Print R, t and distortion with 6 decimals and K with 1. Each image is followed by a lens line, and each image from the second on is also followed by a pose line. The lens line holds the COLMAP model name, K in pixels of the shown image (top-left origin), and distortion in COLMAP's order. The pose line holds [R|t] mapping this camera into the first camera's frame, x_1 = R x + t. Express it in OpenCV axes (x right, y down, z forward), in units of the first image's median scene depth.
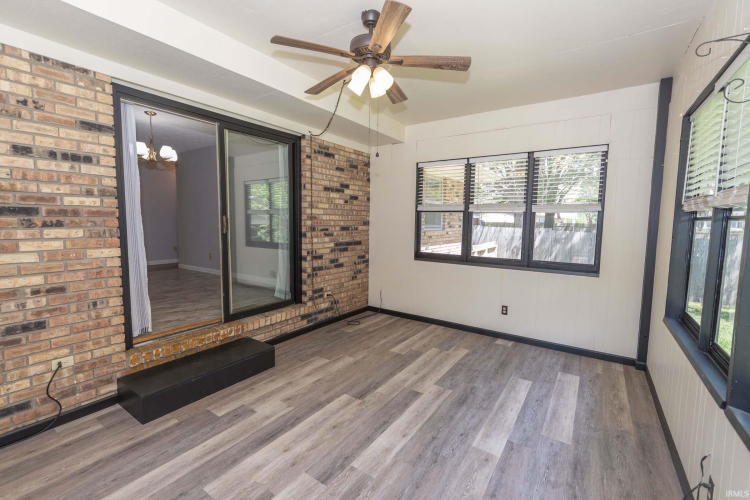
lens RADIAL K [[333.9, 0, 360.7], [0, 333.9, 248.7], [0, 0, 1]] dist [0.003036, -0.000294]
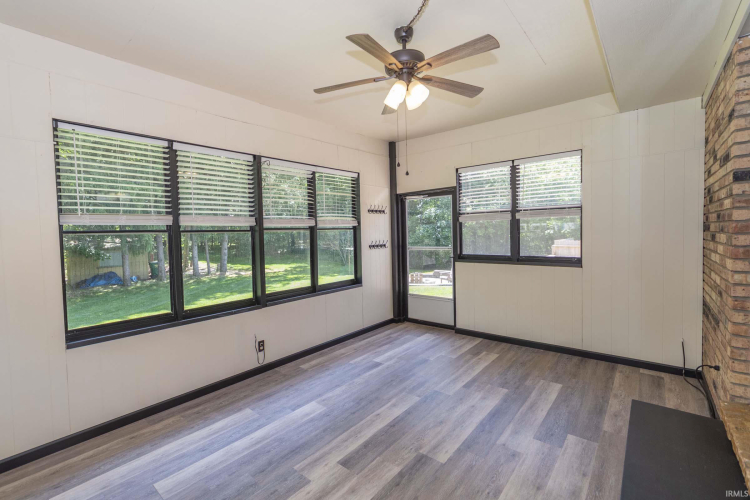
lens RADIAL K [[333.9, 0, 360.7], [0, 333.9, 248.7], [0, 0, 1]] dist [0.003036, -0.000294]
pose [[-0.995161, 0.006457, 0.098048, 0.066684], [0.020116, 0.990093, 0.138967, -0.161047], [-0.096179, 0.140267, -0.985431, 1.900460]]
